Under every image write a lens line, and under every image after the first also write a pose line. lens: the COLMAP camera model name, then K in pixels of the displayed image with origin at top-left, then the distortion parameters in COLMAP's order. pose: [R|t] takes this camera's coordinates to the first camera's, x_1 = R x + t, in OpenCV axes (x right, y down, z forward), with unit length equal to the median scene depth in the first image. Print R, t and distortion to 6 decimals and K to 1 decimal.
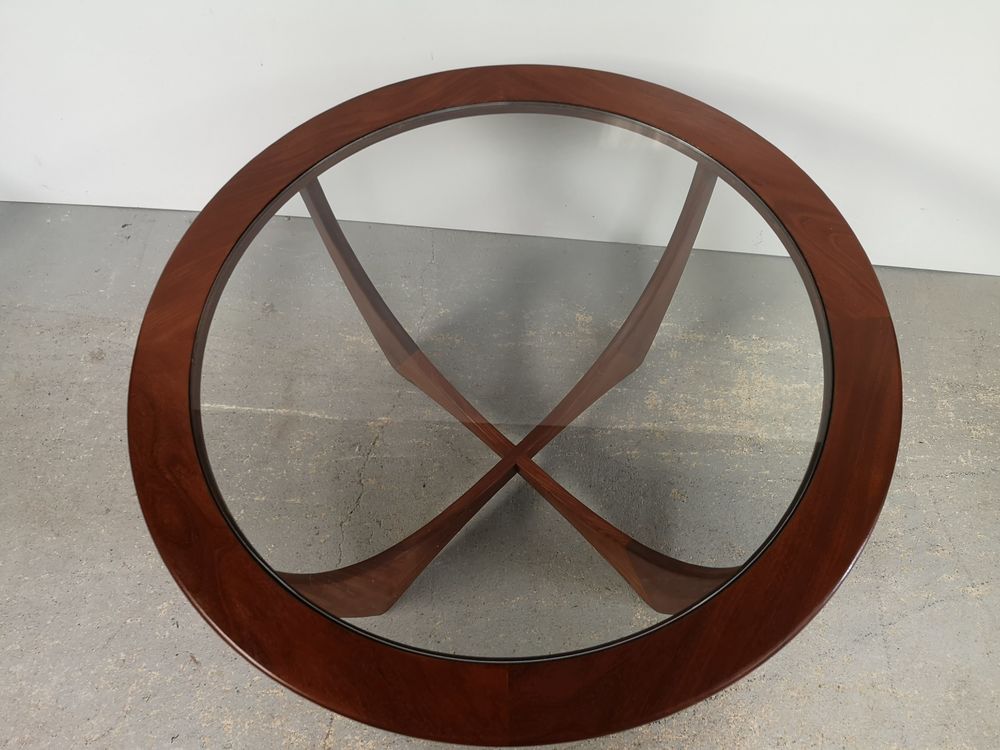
lens RADIAL K [[818.8, 0, 504.9], [0, 818.8, 380.4], [0, 0, 1]] dist [0.005354, -0.026423]
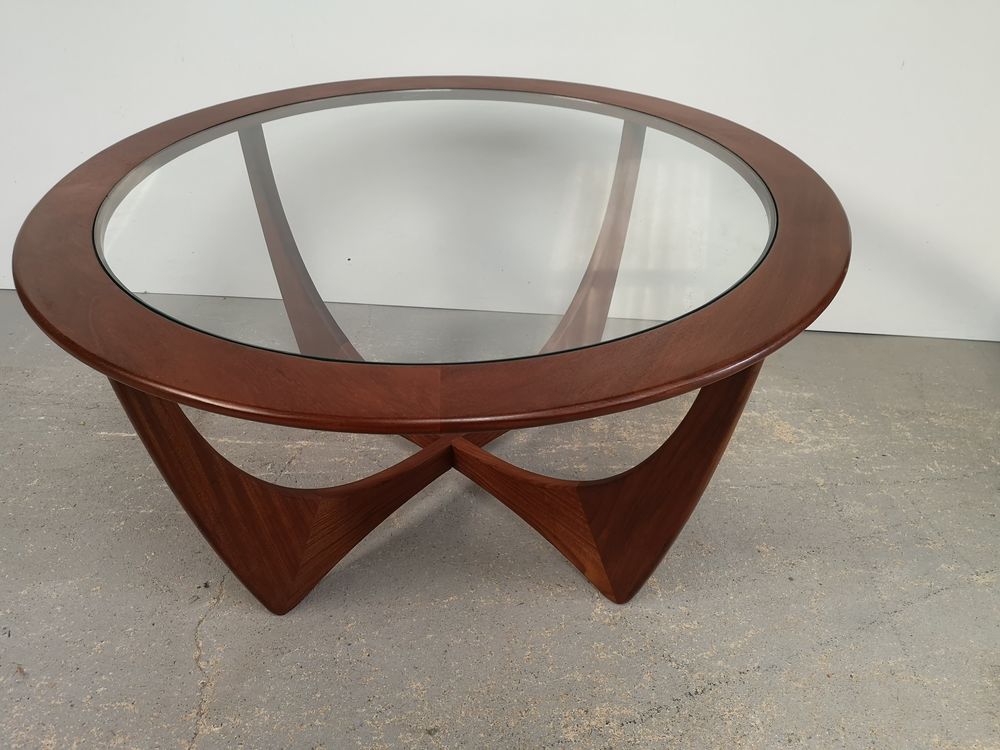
lens RADIAL K [[818.8, 0, 505.8], [0, 818.8, 379.7], [0, 0, 1]] dist [0.005354, -0.026423]
pose [[0.996859, 0.020542, 0.076483, 0.003252], [0.016228, 0.892293, -0.451165, 0.416147], [-0.077513, 0.450989, 0.889157, 0.161607]]
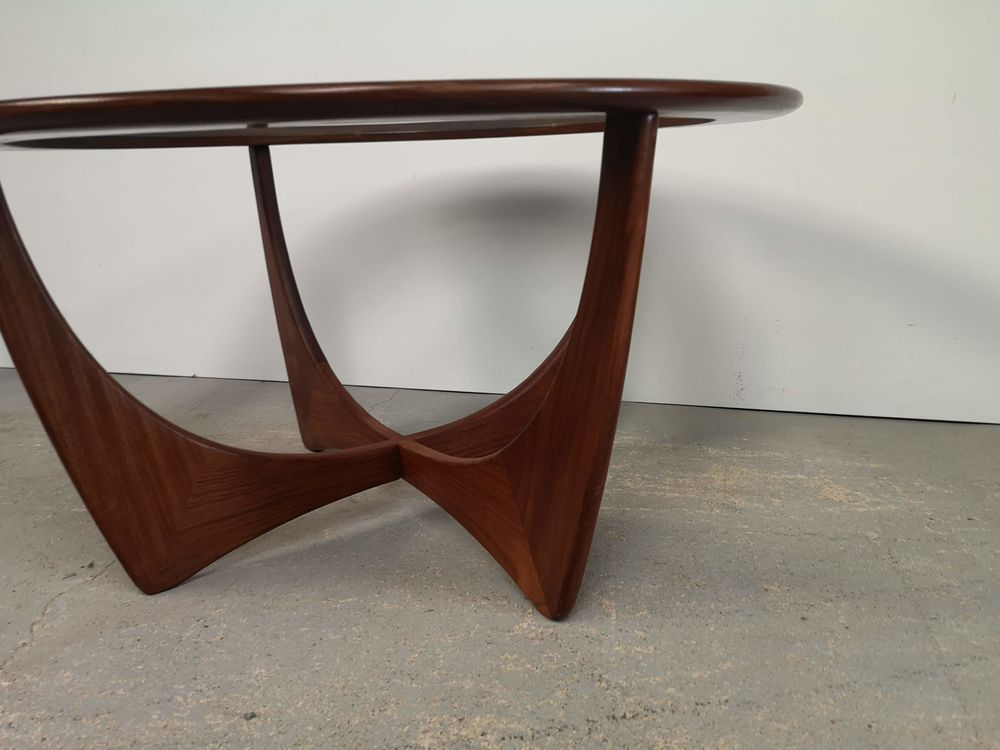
lens RADIAL K [[818.8, 0, 505.2], [0, 818.8, 374.5], [0, 0, 1]] dist [0.005354, -0.026423]
pose [[0.986537, 0.061242, -0.151636, 0.213732], [-0.152319, 0.681601, -0.715695, 0.558845], [0.059525, 0.729157, 0.681753, 0.407219]]
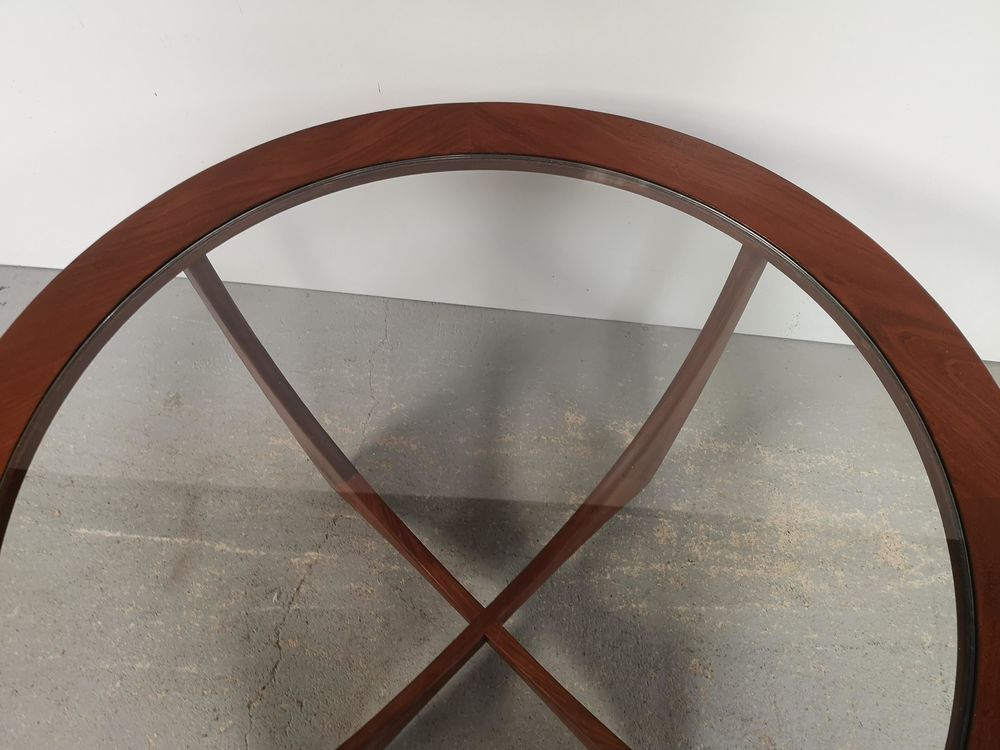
lens RADIAL K [[818.8, 0, 506.0], [0, 818.8, 371.8], [0, 0, 1]] dist [0.005354, -0.026423]
pose [[0.999564, 0.012127, 0.026926, 0.009427], [-0.011073, 0.999181, -0.038925, -0.099968], [-0.027376, 0.038610, 0.998879, 0.238349]]
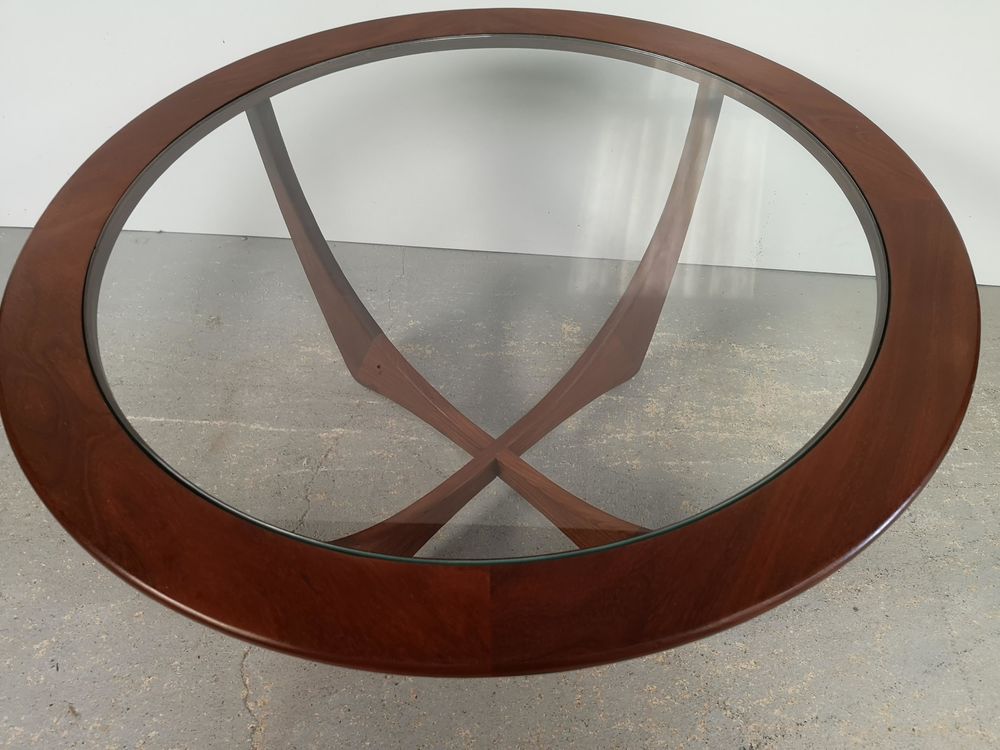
lens RADIAL K [[818.8, 0, 508.5], [0, 818.8, 378.7], [0, 0, 1]] dist [0.005354, -0.026423]
pose [[0.999307, 0.005077, 0.036865, -0.004528], [0.003445, 0.973778, -0.227476, 0.199167], [-0.037053, 0.227445, 0.973086, 0.164358]]
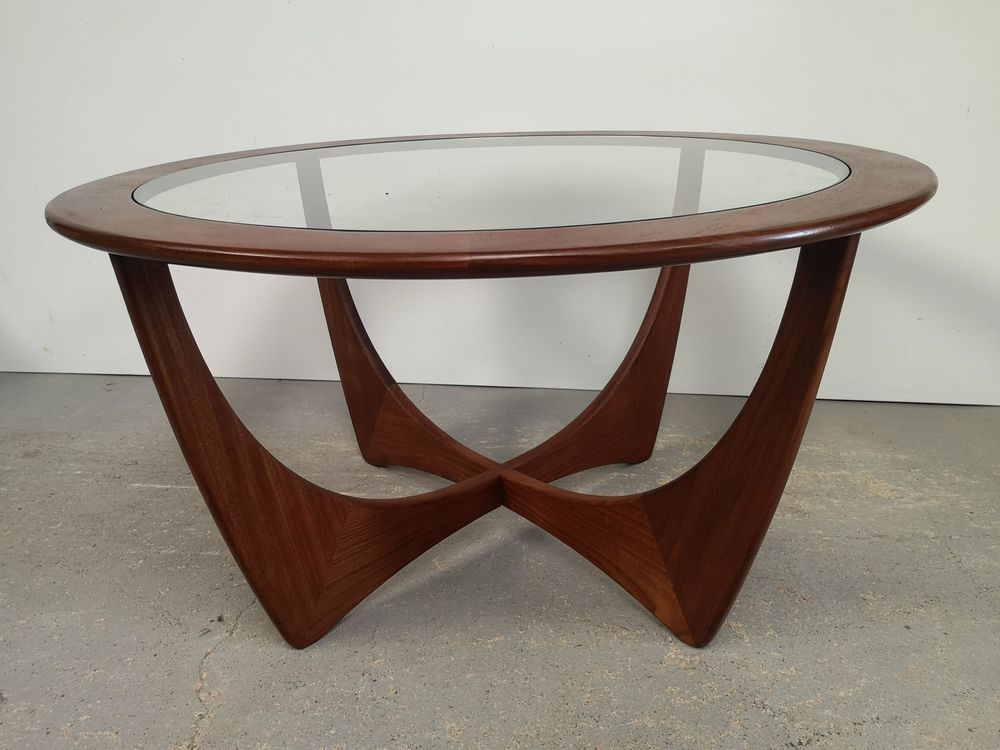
lens RADIAL K [[818.8, 0, 504.8], [0, 818.8, 373.5], [0, 0, 1]] dist [0.005354, -0.026423]
pose [[0.999402, 0.031156, -0.015025, 0.024938], [-0.033345, 0.752331, -0.657940, 0.523008], [-0.009195, 0.658048, 0.752920, 0.309844]]
